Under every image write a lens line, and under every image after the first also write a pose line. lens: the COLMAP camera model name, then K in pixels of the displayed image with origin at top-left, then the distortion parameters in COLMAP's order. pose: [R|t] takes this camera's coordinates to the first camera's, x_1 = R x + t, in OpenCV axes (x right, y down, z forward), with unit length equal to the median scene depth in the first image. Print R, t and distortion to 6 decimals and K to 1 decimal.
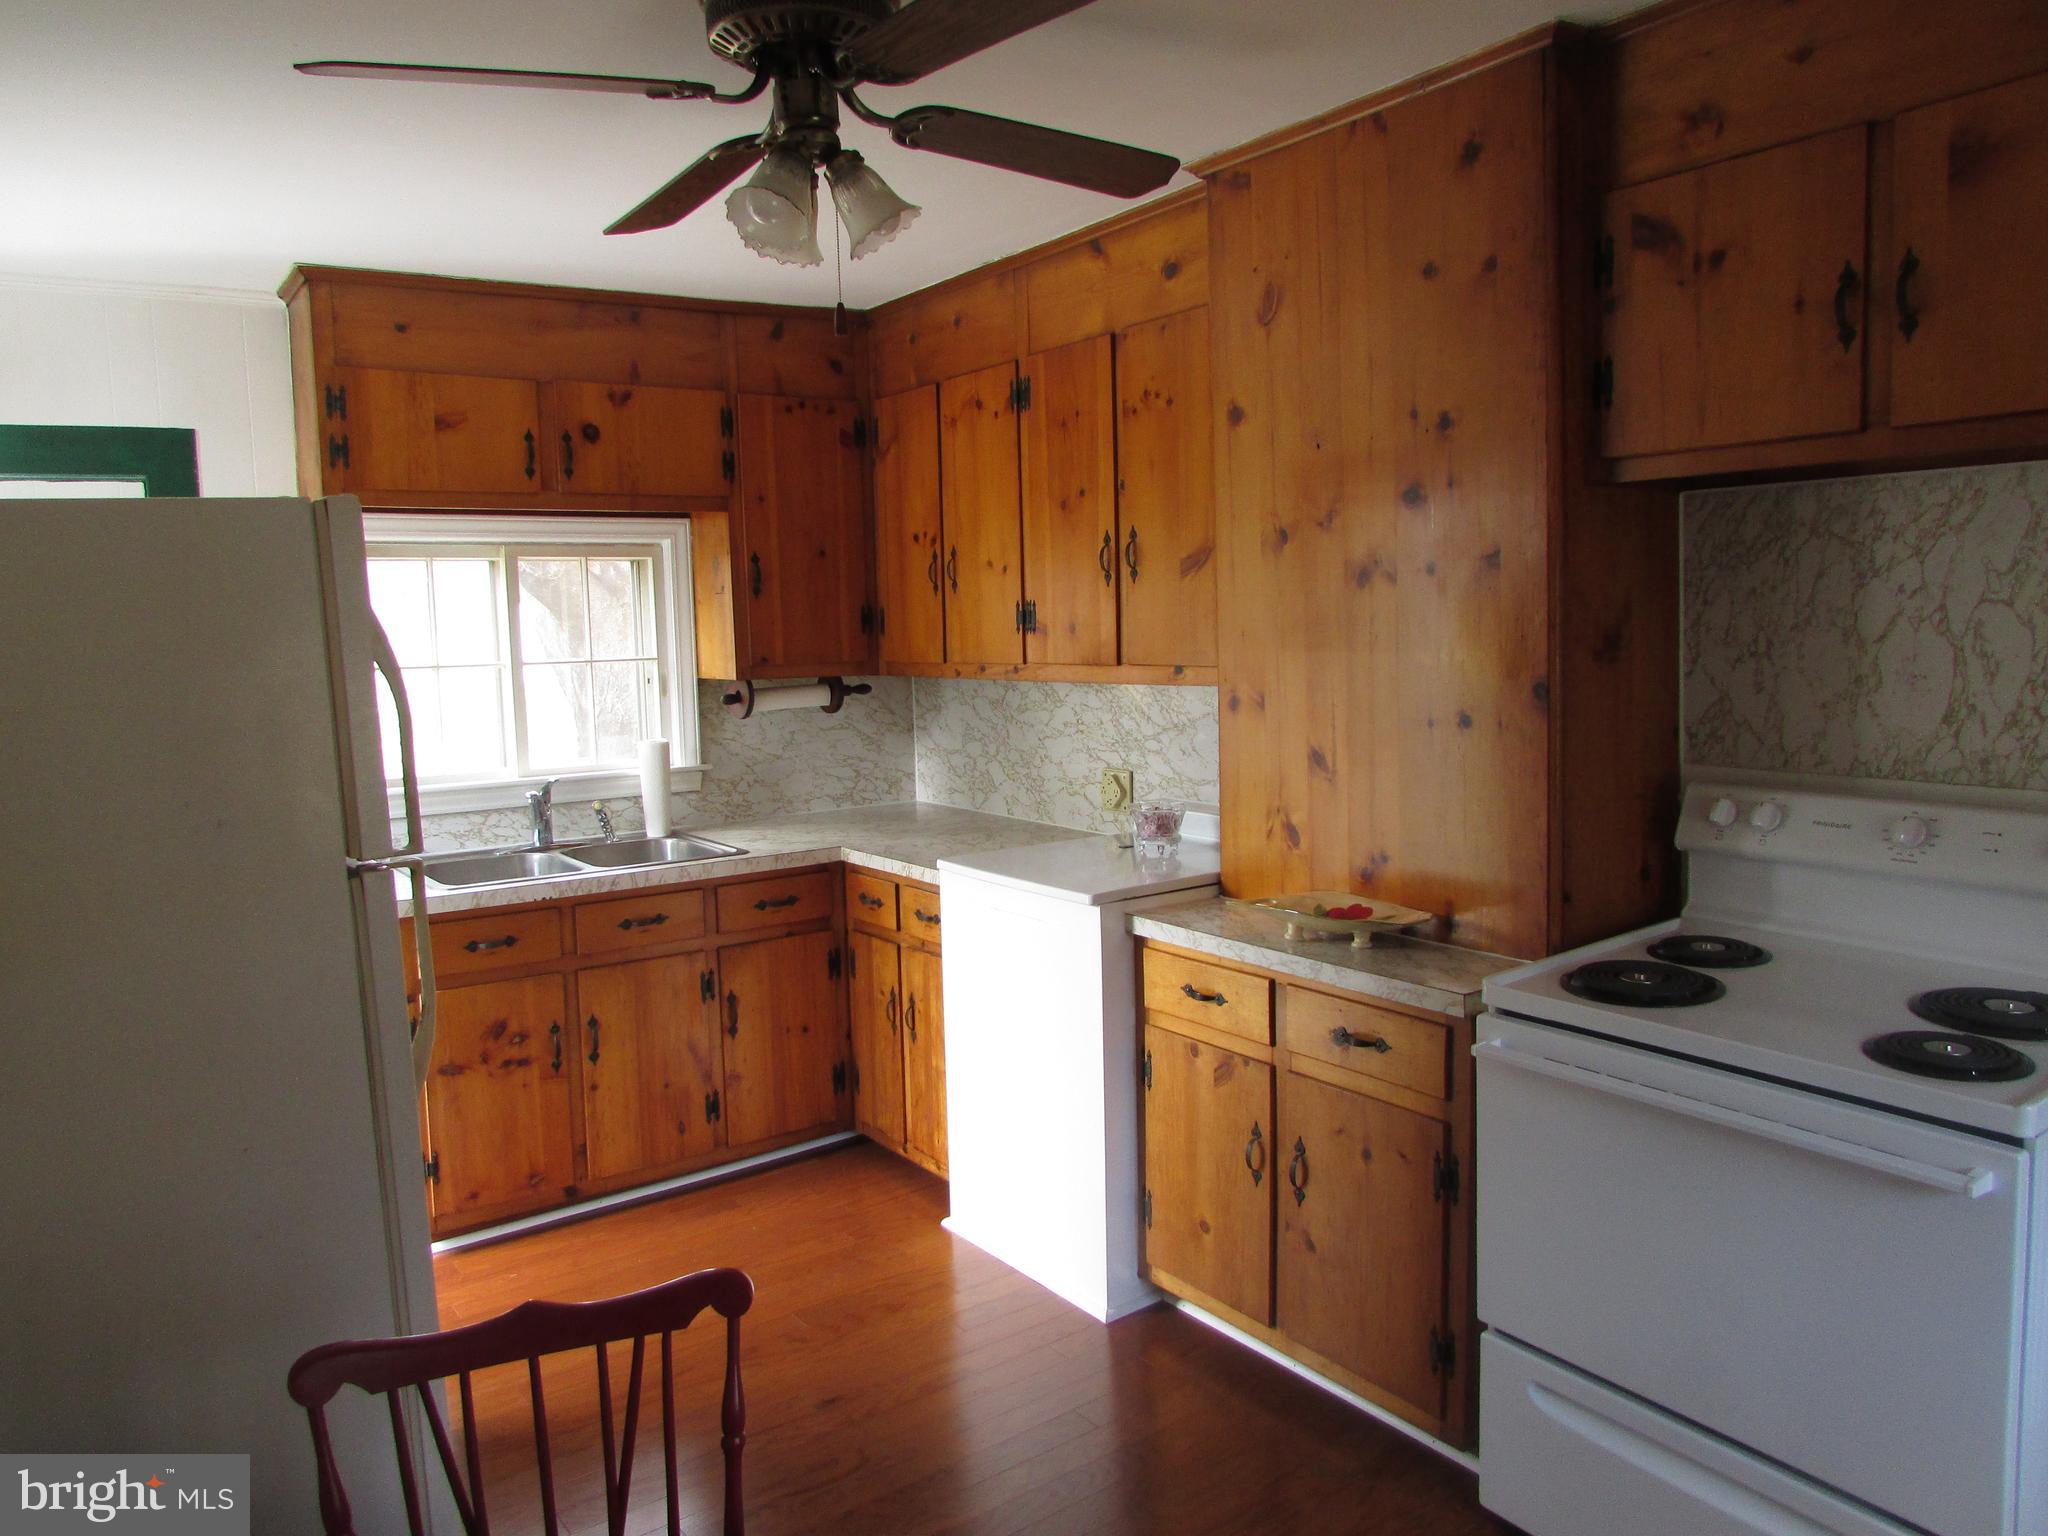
lens RADIAL K [[1437.1, 0, 1024.0], [0, 1437.1, 768.0], [0, 0, 1]] dist [0.070788, -0.002130]
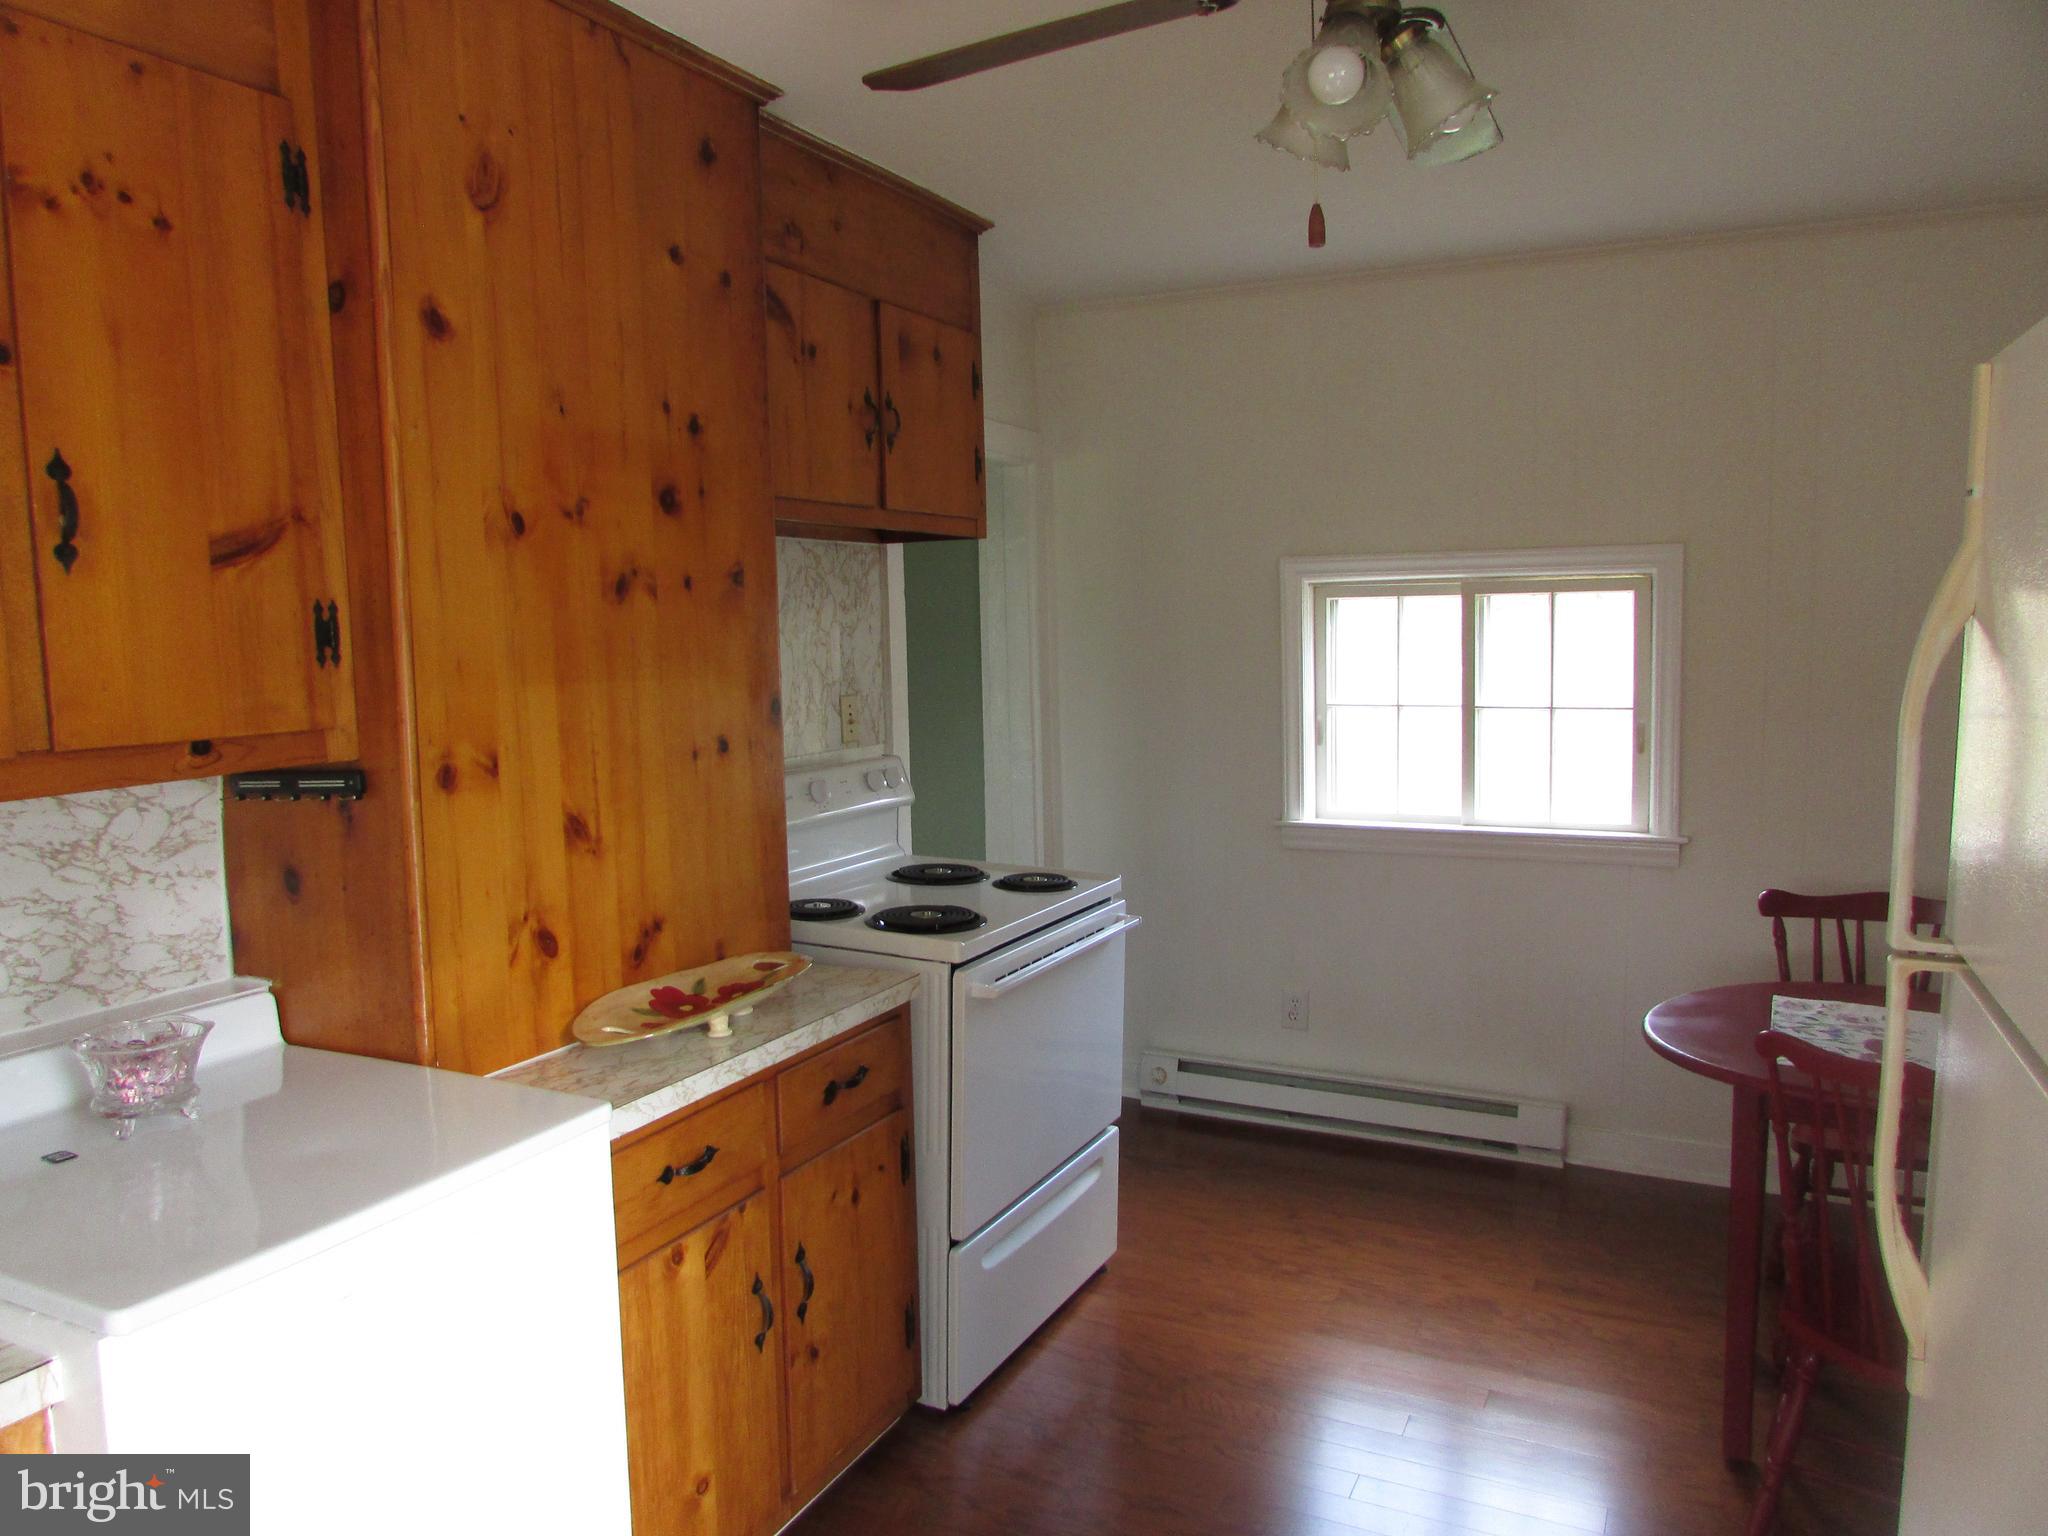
lens RADIAL K [[1459.0, 0, 1024.0], [0, 1459.0, 768.0], [0, 0, 1]] dist [-0.004906, -0.003057]
pose [[-0.450288, -0.061760, 0.890745, -0.582788], [0.123899, 0.983632, 0.130833, -0.109344], [-0.884245, 0.169275, -0.435266, 1.142453]]
